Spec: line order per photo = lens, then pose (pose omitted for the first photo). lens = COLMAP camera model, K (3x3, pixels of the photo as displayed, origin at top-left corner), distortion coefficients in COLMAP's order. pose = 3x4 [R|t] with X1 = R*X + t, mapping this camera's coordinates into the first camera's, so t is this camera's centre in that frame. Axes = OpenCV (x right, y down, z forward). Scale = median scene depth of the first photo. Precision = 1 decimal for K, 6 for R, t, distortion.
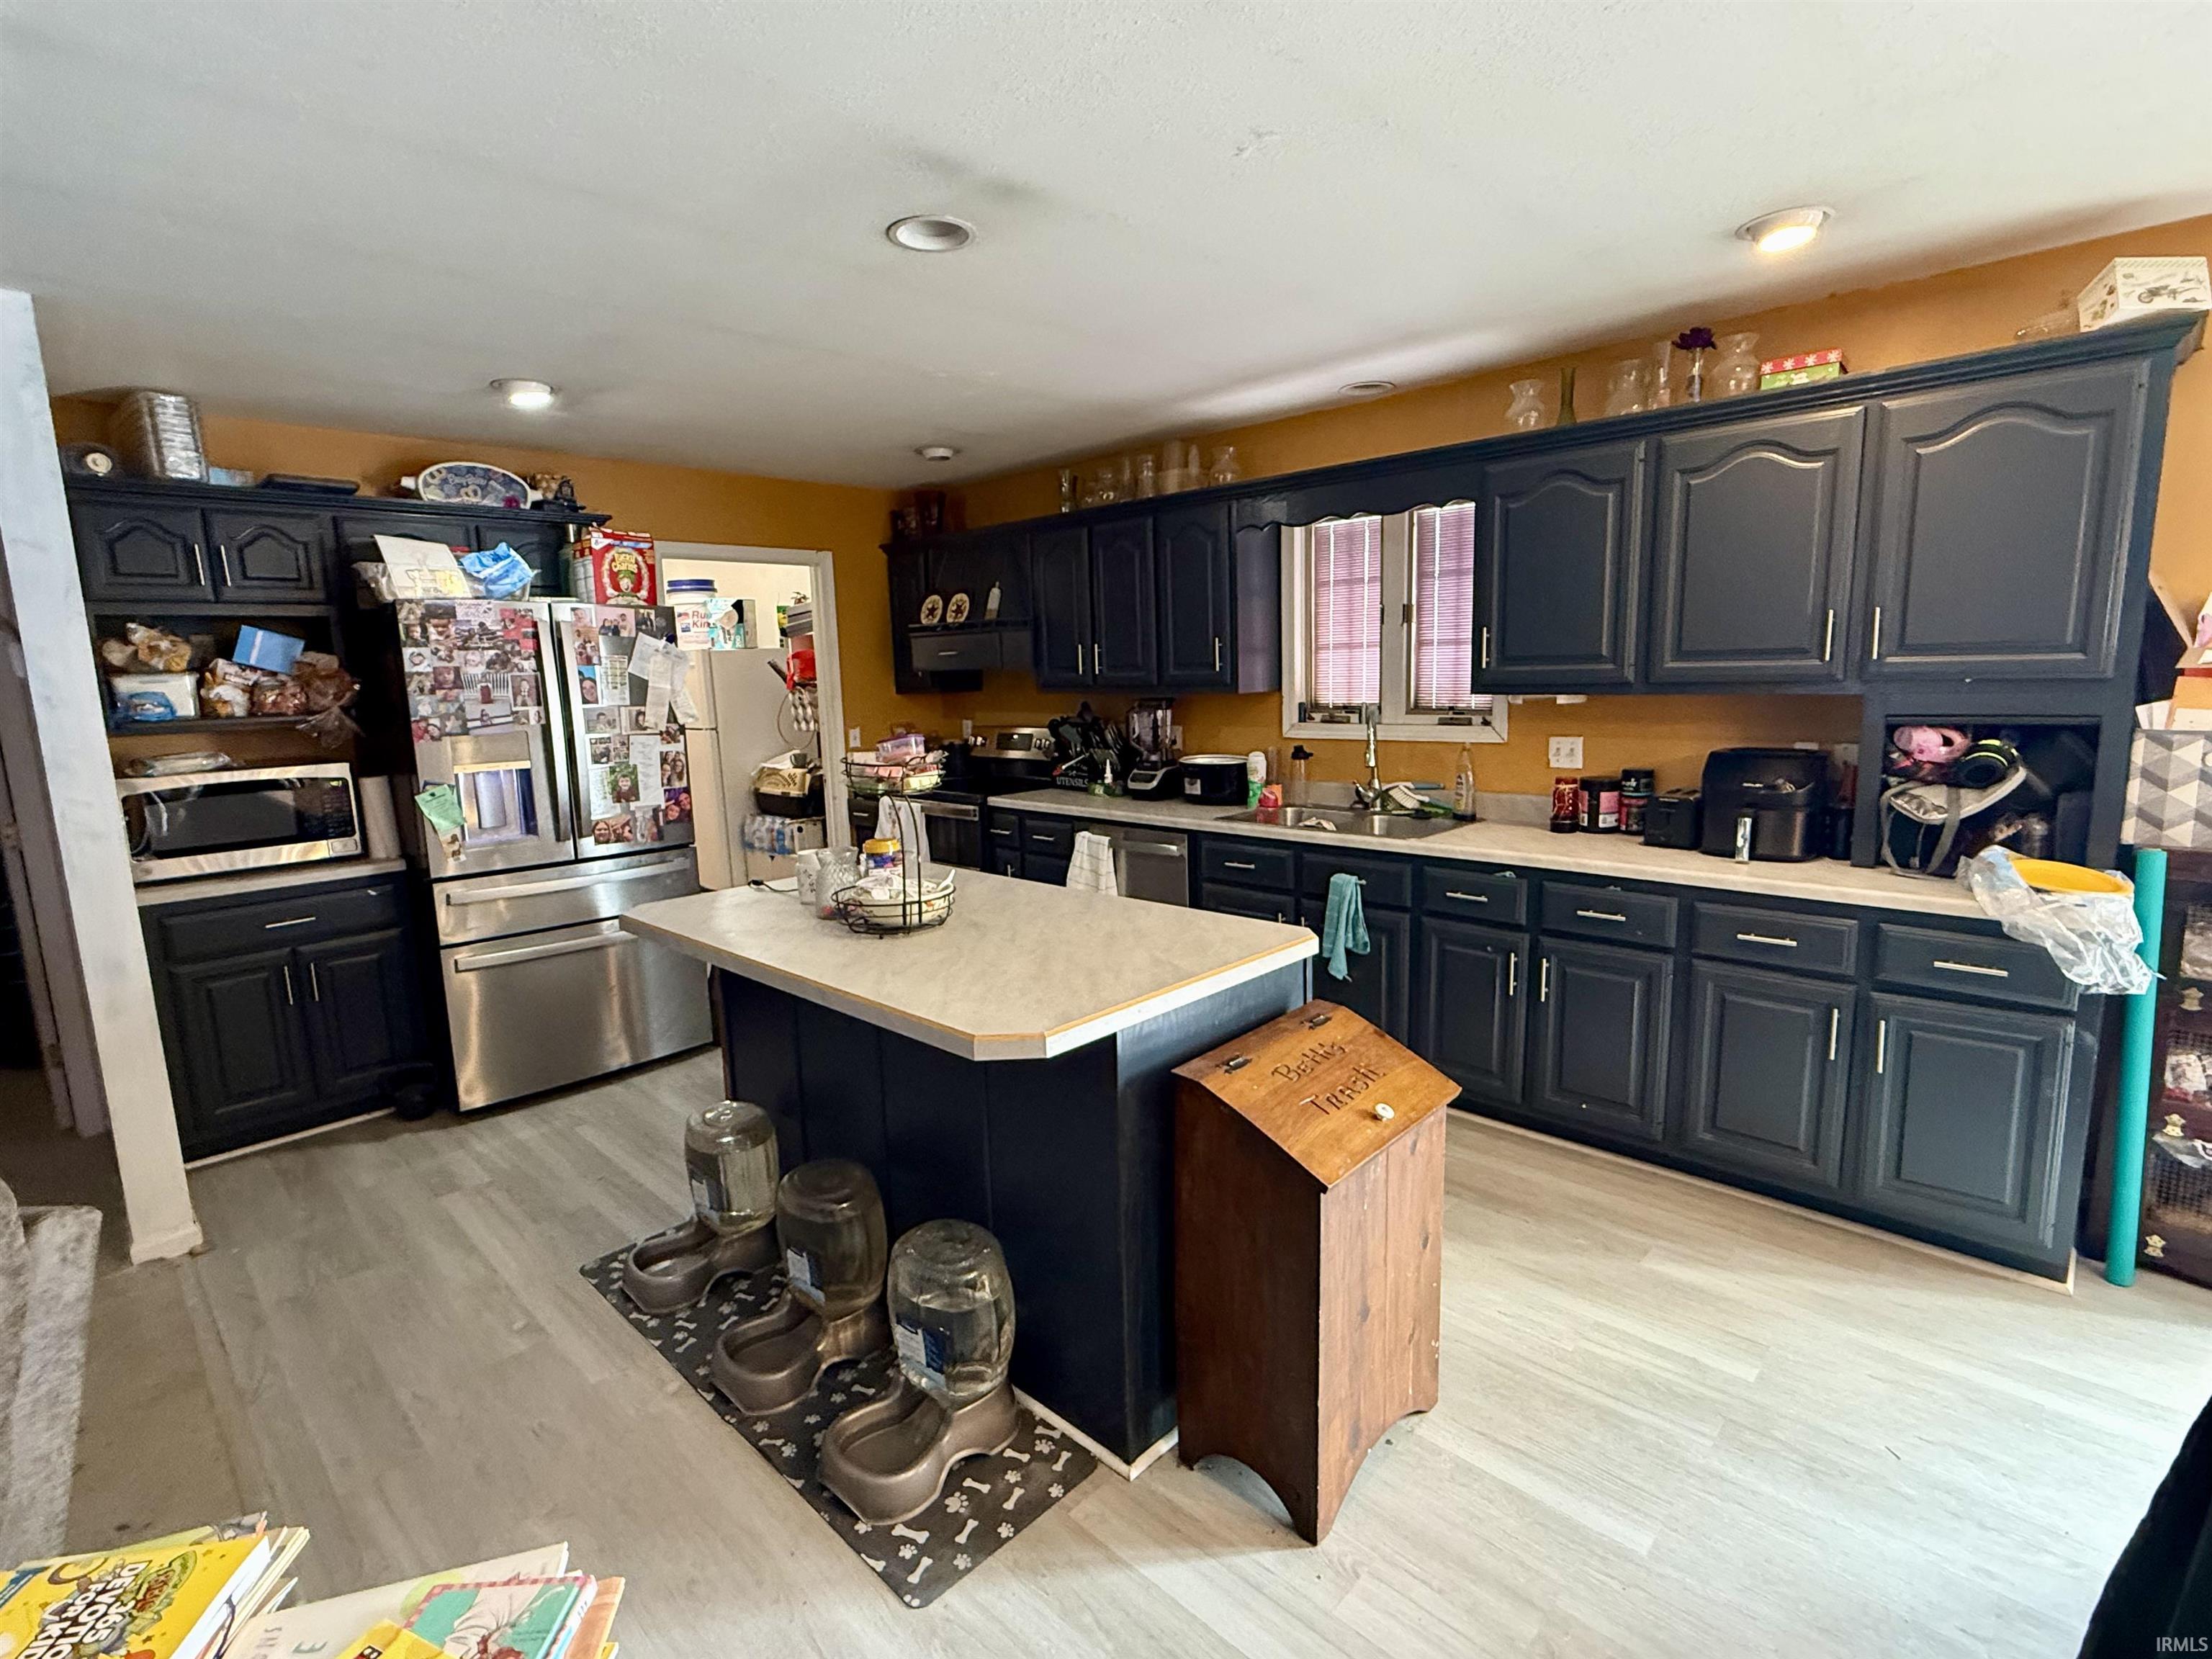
lens RADIAL K [[1034.1, 0, 1109.5], [0, 1034.1, 826.3], [0, 0, 1]] dist [-0.001791, -0.000439]
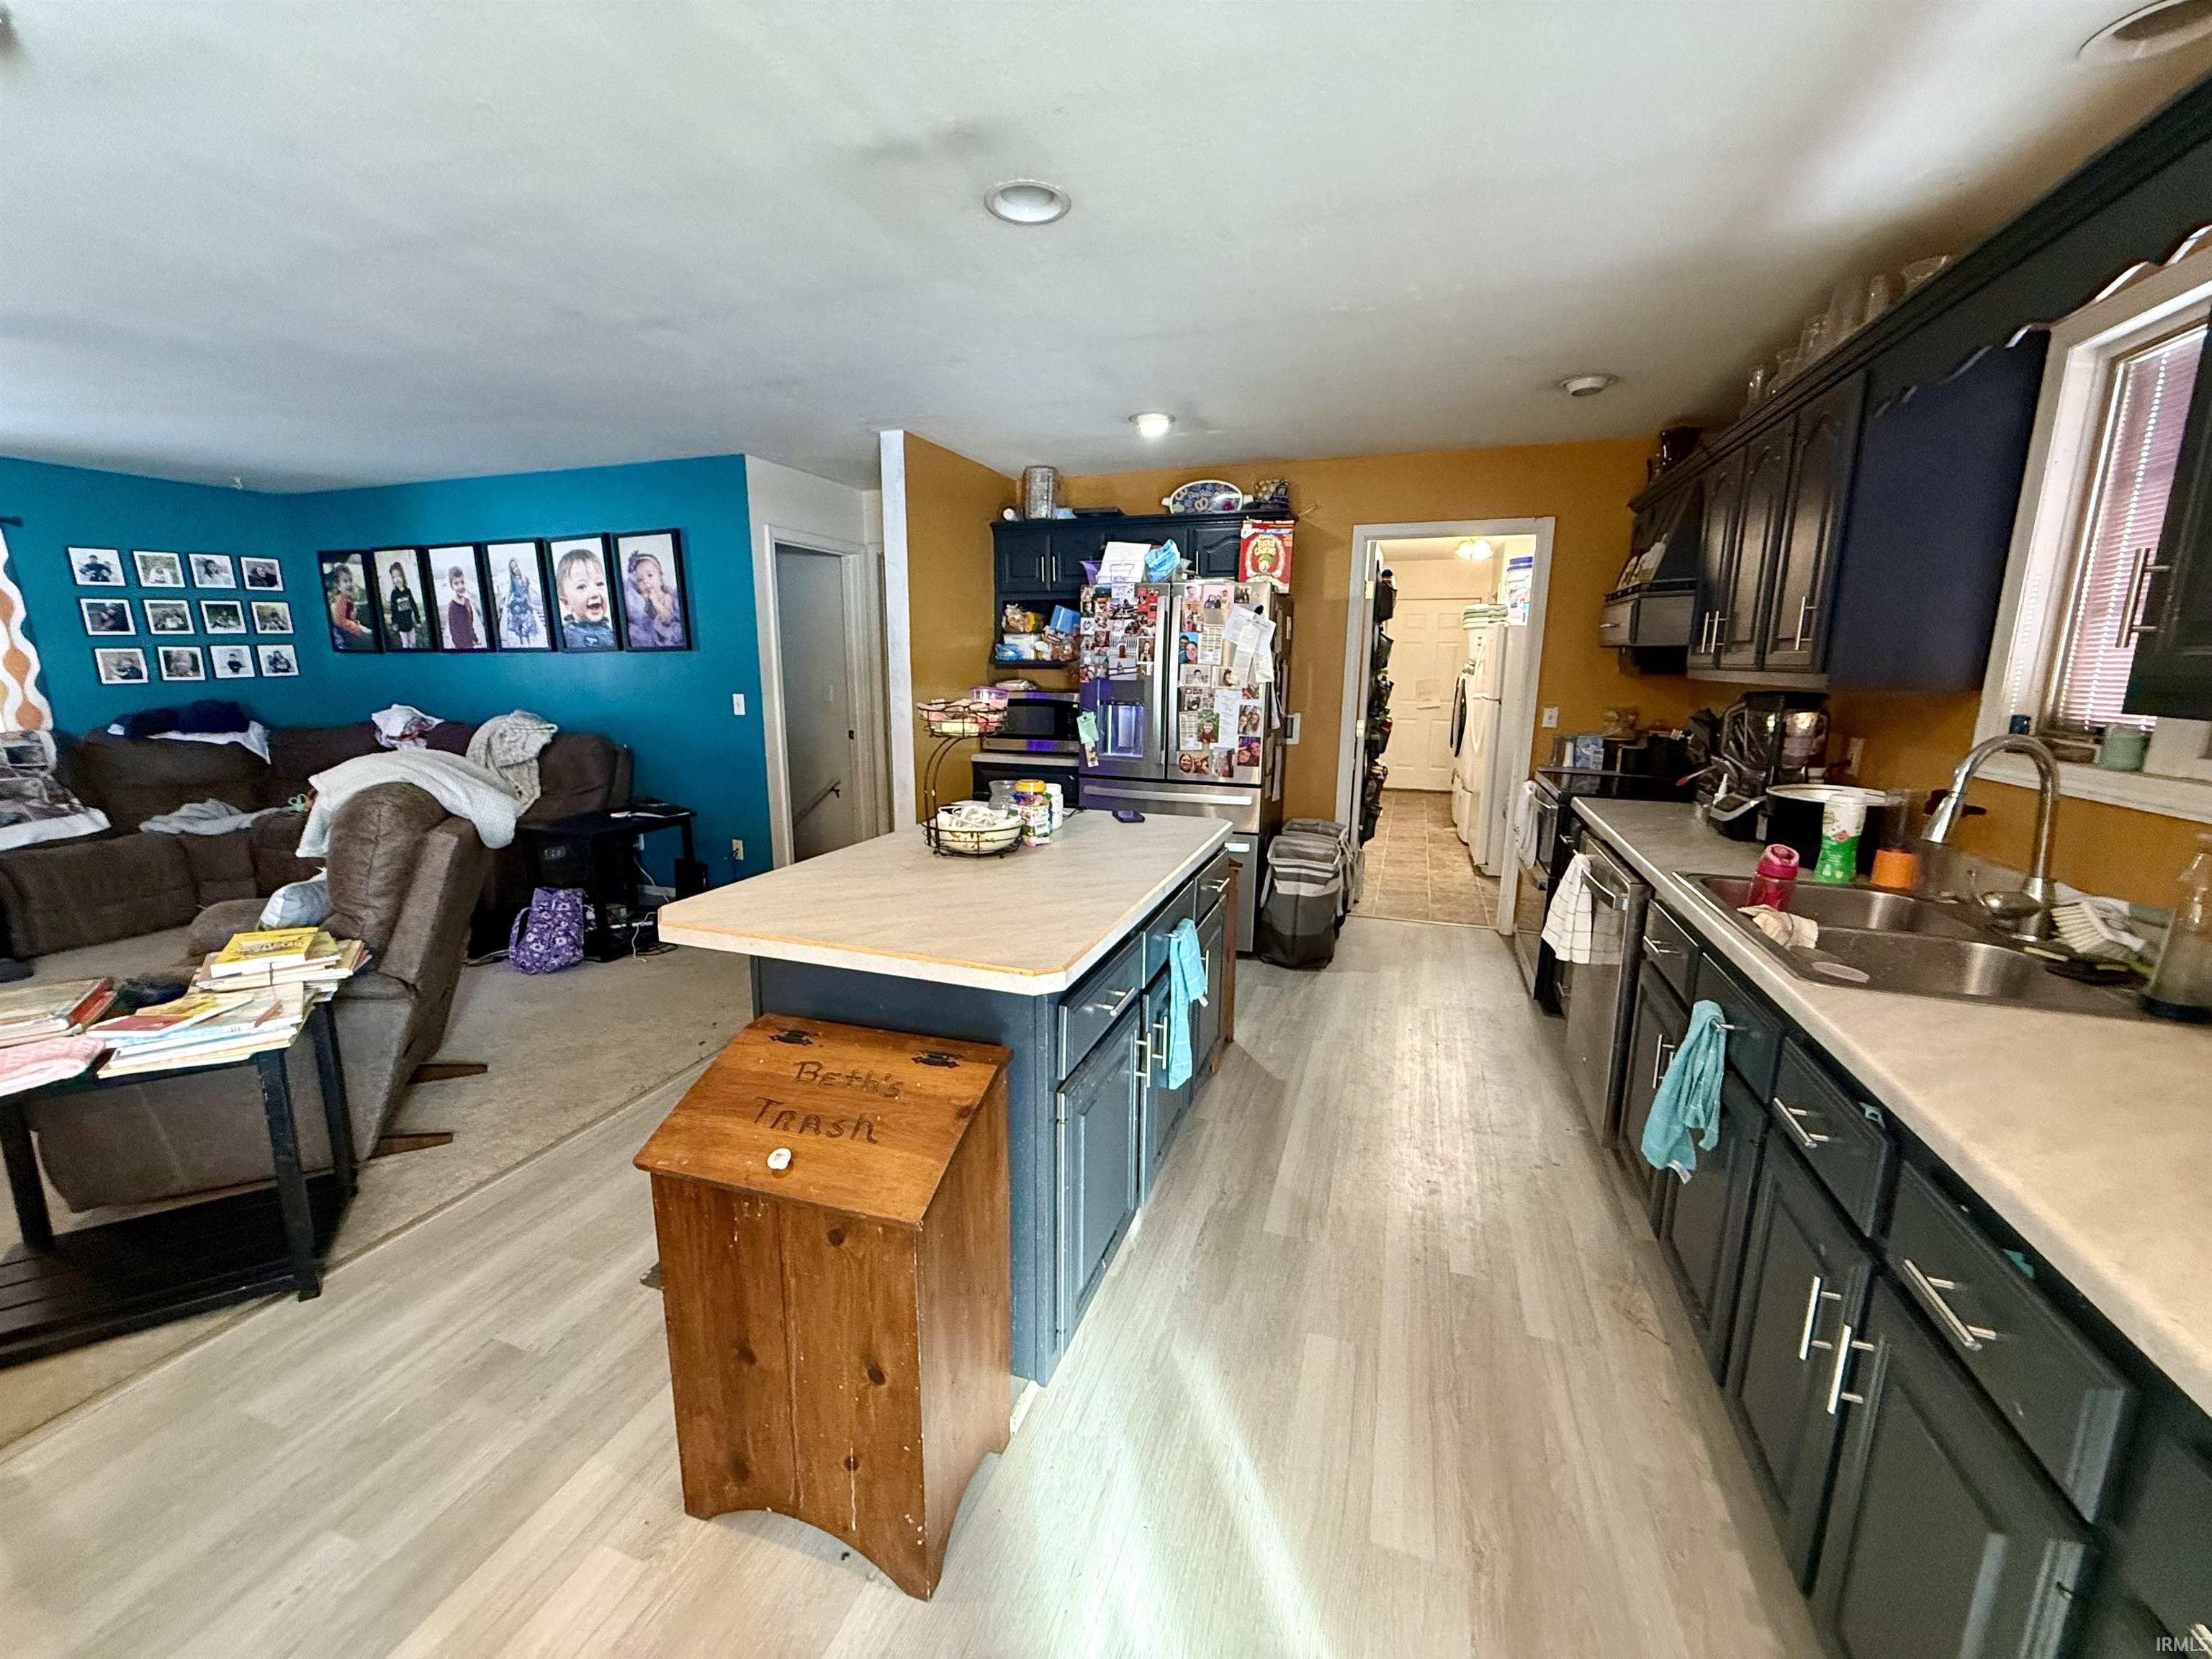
lens RADIAL K [[875.4, 0, 1105.5], [0, 875.4, 828.5], [0, 0, 1]] dist [0.001906, -0.000228]
pose [[0.412305, 0.205901, -0.887473, 0.511239], [-0.159910, 0.975359, 0.151999, -0.071592], [0.896902, 0.079246, 0.435071, 0.491301]]
